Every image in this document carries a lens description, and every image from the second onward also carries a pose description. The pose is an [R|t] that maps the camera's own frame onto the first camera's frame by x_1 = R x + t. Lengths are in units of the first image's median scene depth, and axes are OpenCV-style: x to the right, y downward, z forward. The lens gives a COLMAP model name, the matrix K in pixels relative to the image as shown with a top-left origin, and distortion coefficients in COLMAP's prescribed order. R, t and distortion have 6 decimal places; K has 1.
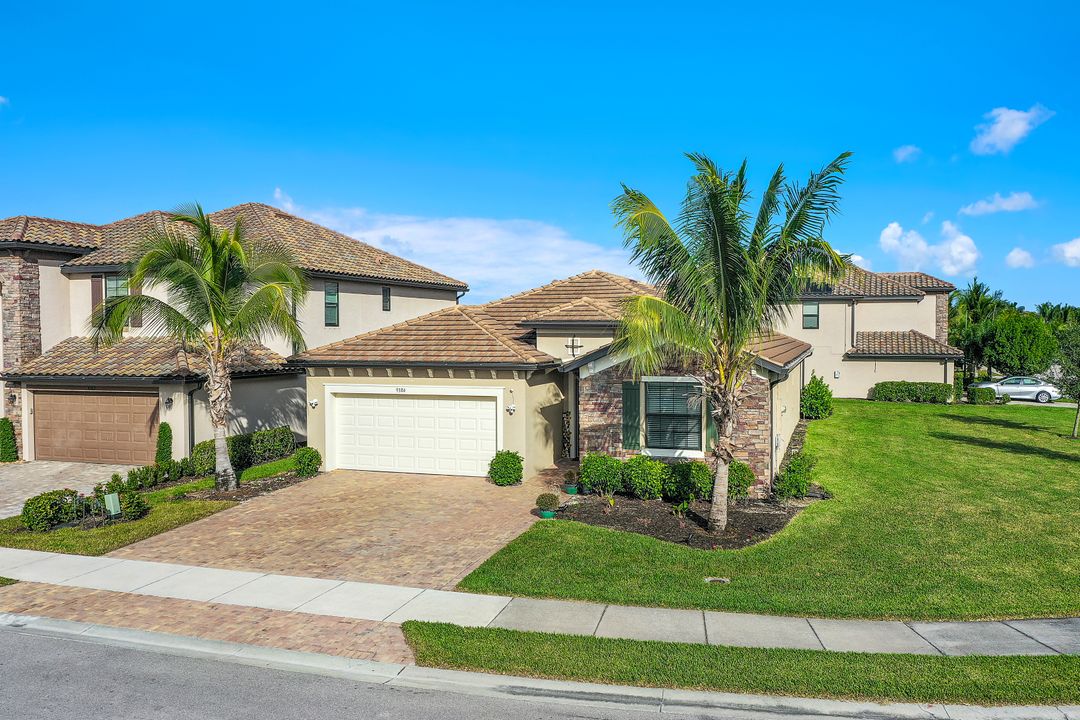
lens RADIAL K [[876.9, 0, 540.0], [0, 876.9, 360.0], [0, 0, 1]] dist [0.000393, -0.000957]
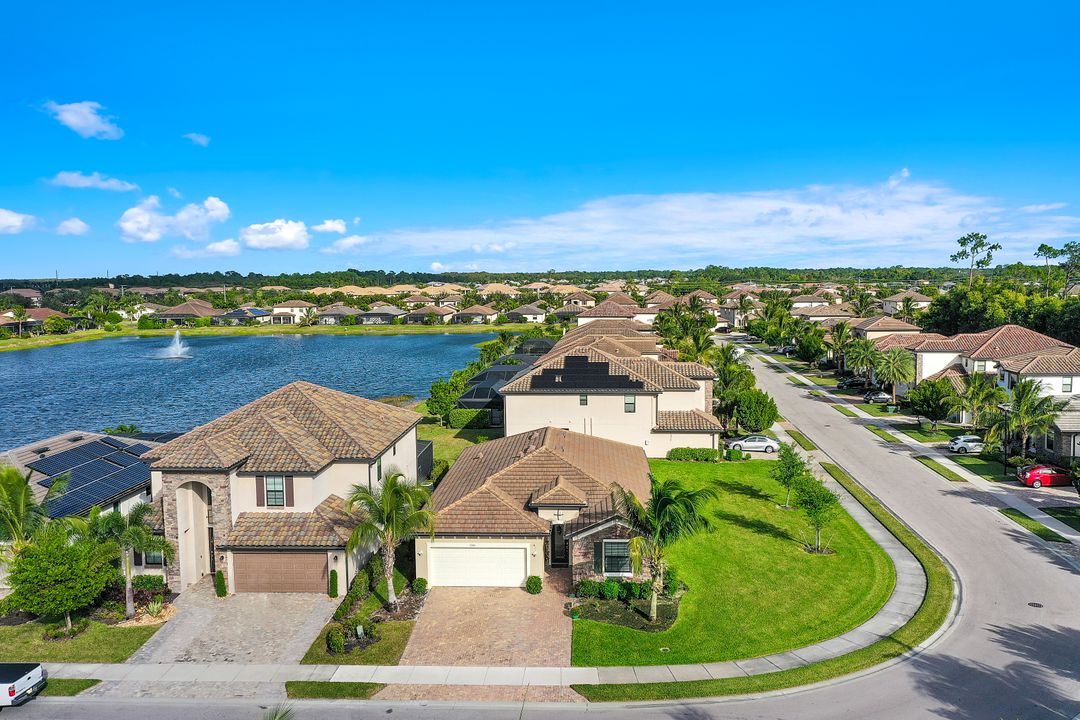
lens RADIAL K [[889.6, 0, 540.0], [0, 889.6, 360.0], [0, 0, 1]] dist [-0.002384, -0.001648]
pose [[0.961924, -0.035680, 0.270979, -0.546278], [0.017117, 0.997361, 0.070562, -0.519710], [-0.272781, -0.063237, 0.959996, -0.902165]]
